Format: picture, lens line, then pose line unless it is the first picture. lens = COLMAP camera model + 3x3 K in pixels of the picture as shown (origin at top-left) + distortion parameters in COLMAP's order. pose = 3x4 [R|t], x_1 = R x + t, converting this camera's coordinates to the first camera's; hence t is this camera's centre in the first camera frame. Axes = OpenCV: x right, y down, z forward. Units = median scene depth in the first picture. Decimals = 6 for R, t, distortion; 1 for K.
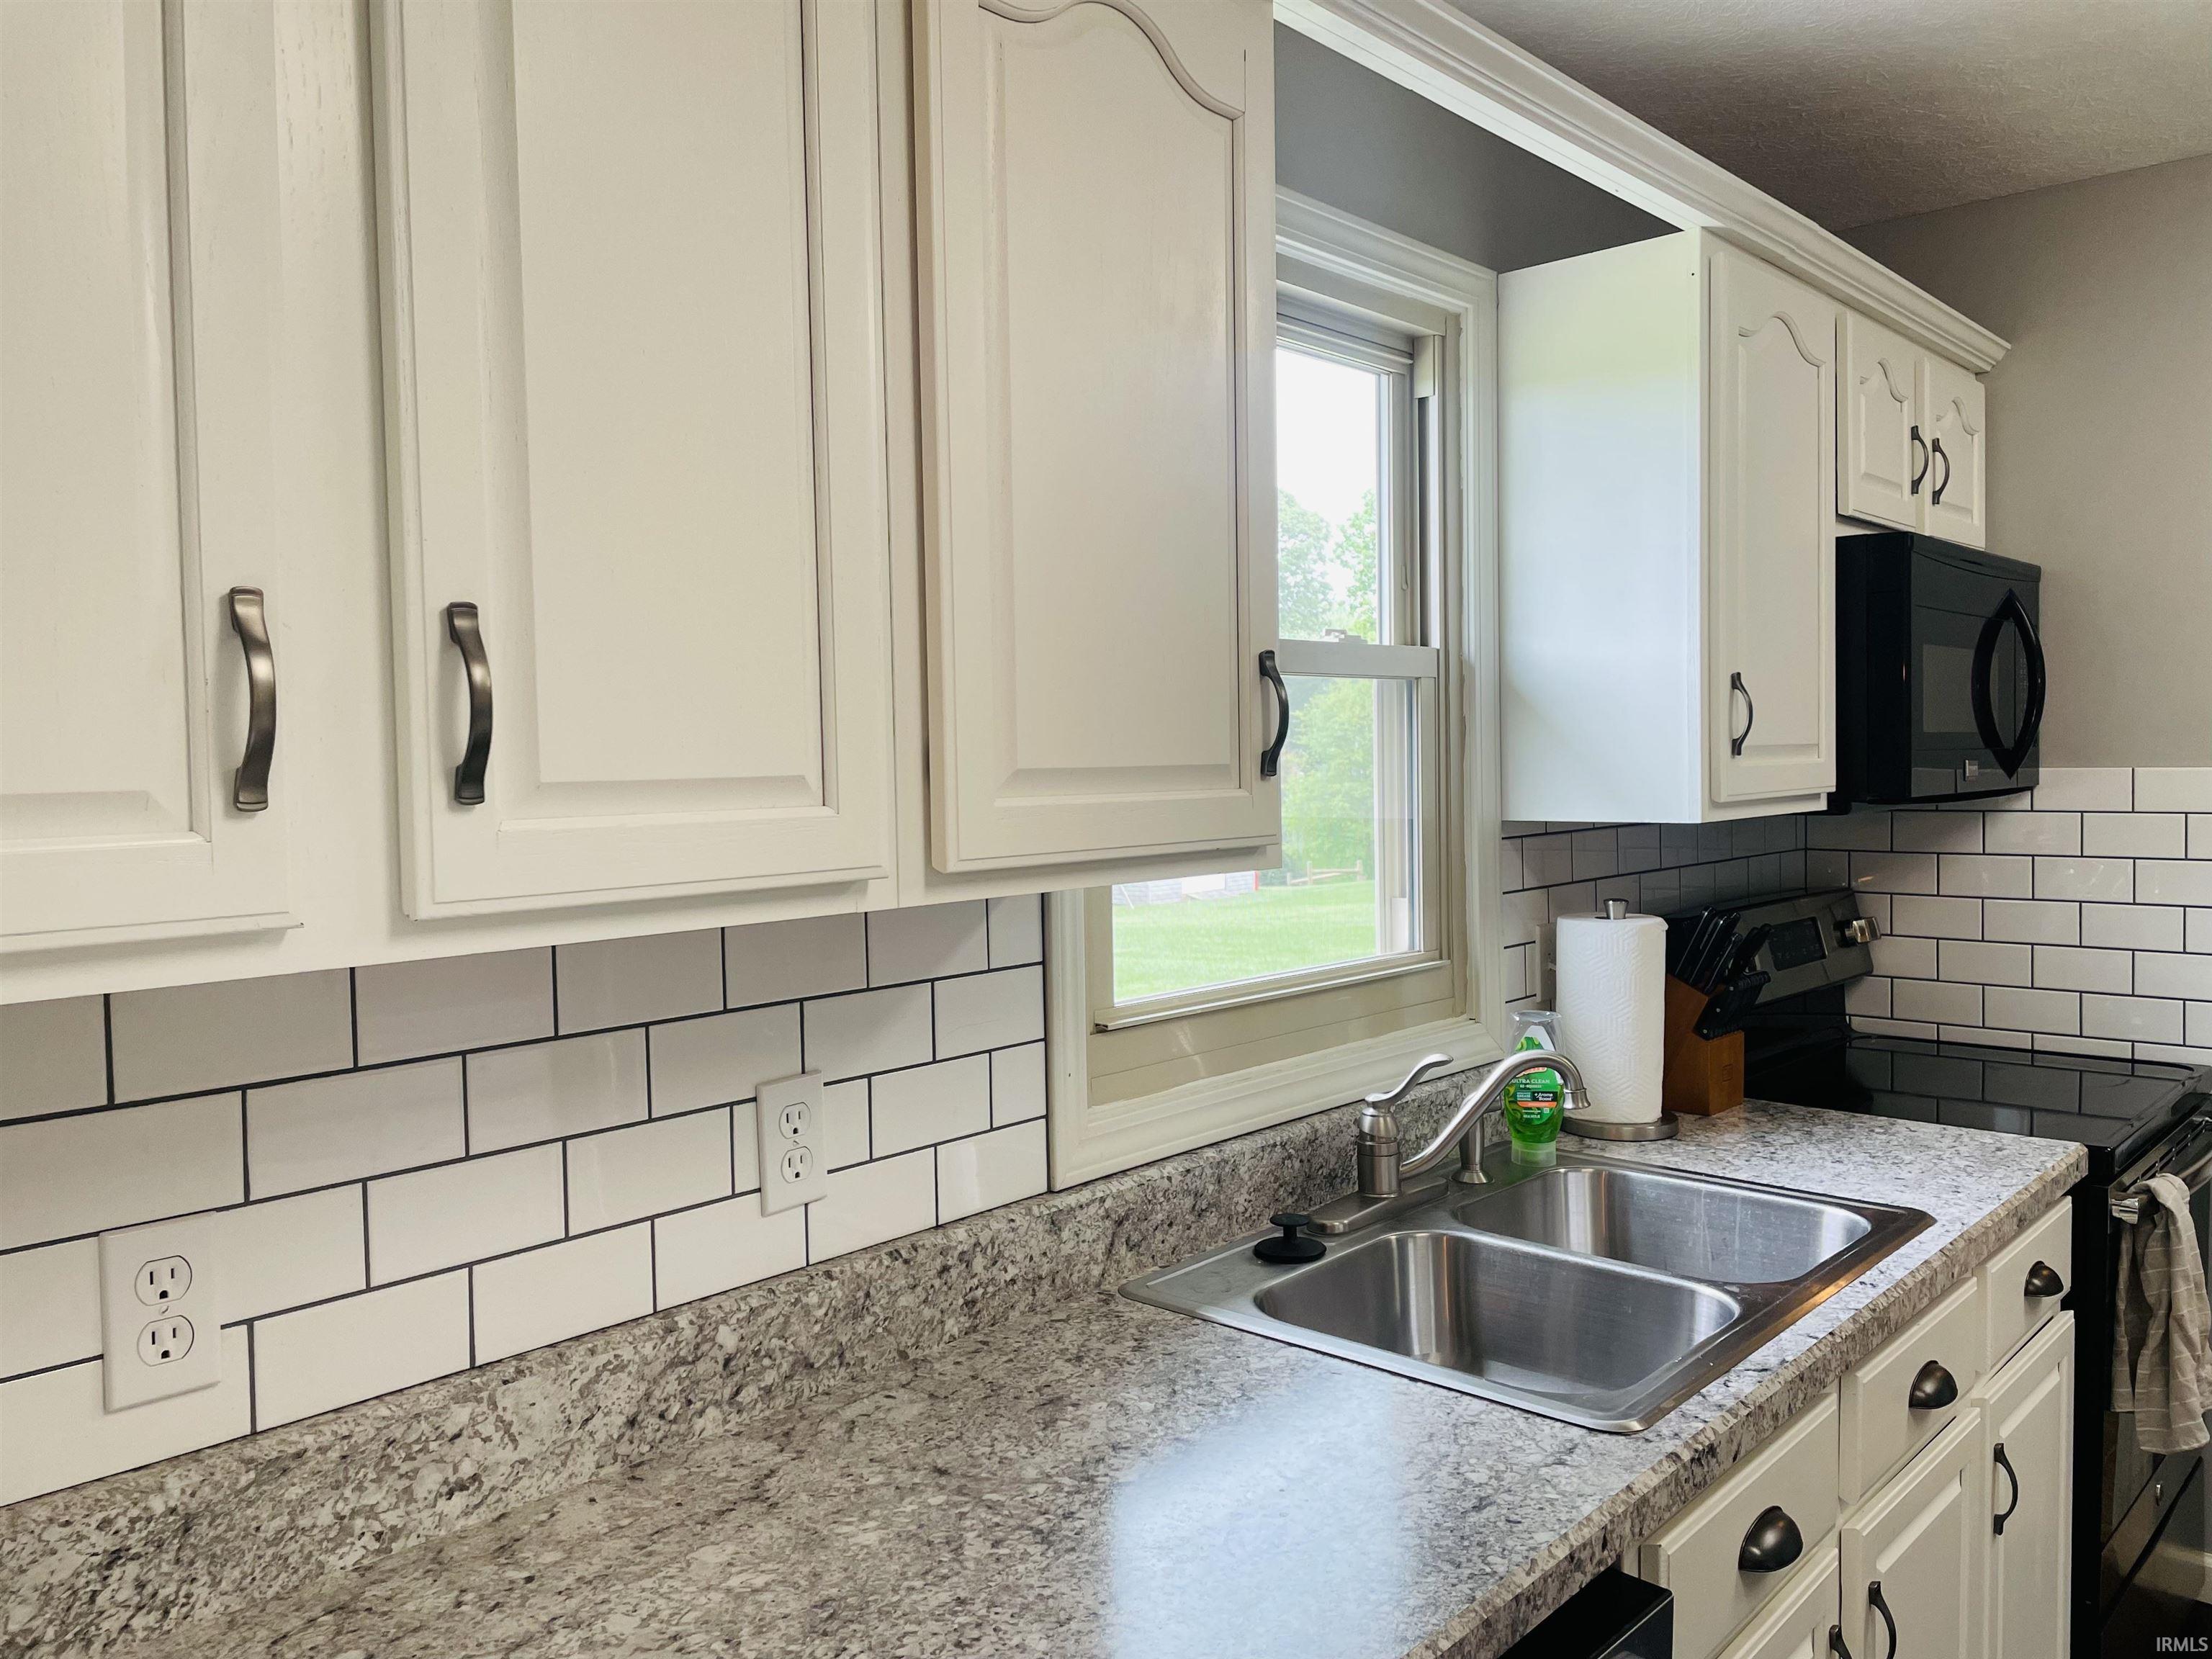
lens RADIAL K [[1649.9, 0, 1104.9], [0, 1649.9, 835.7], [0, 0, 1]] dist [0.081203, -0.107072]
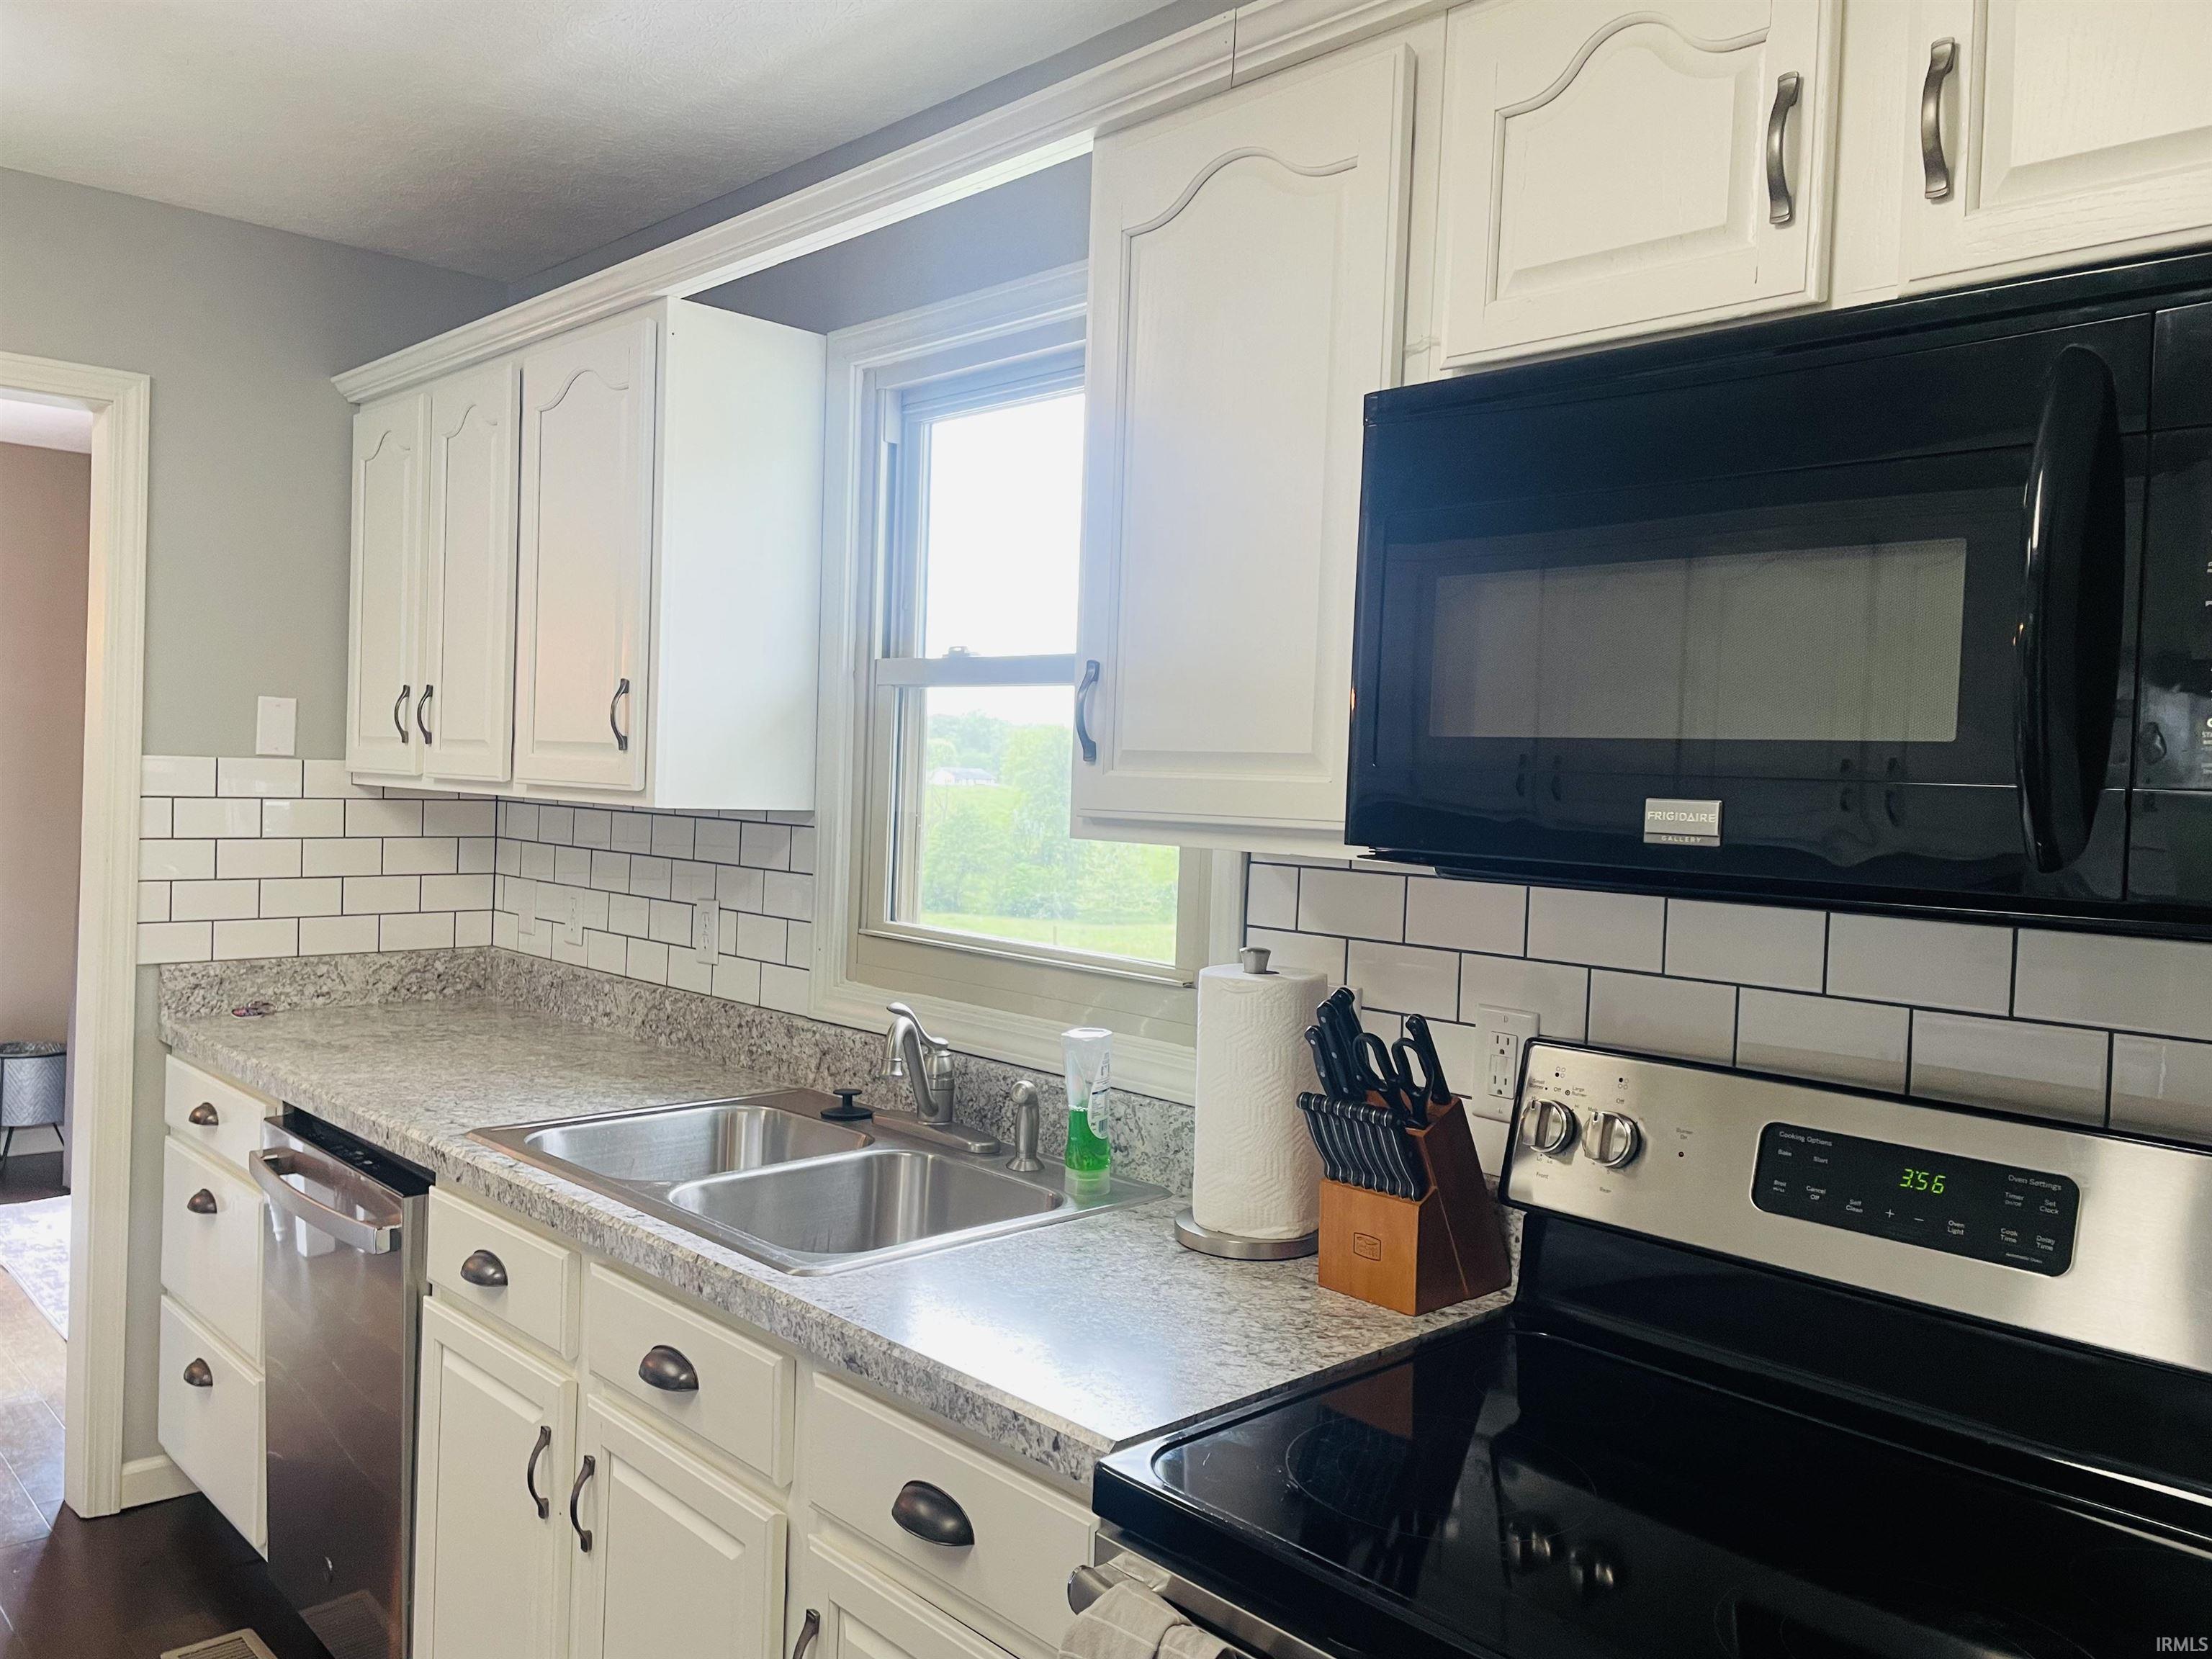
lens RADIAL K [[1649.9, 0, 1104.1], [0, 1649.9, 830.9], [0, 0, 1]] dist [0.081203, -0.107072]
pose [[-0.059033, 0.047319, -0.997134, 1.851191], [-0.089957, 0.994560, 0.052523, -0.090612], [0.994195, 0.092800, -0.054455, 1.624226]]
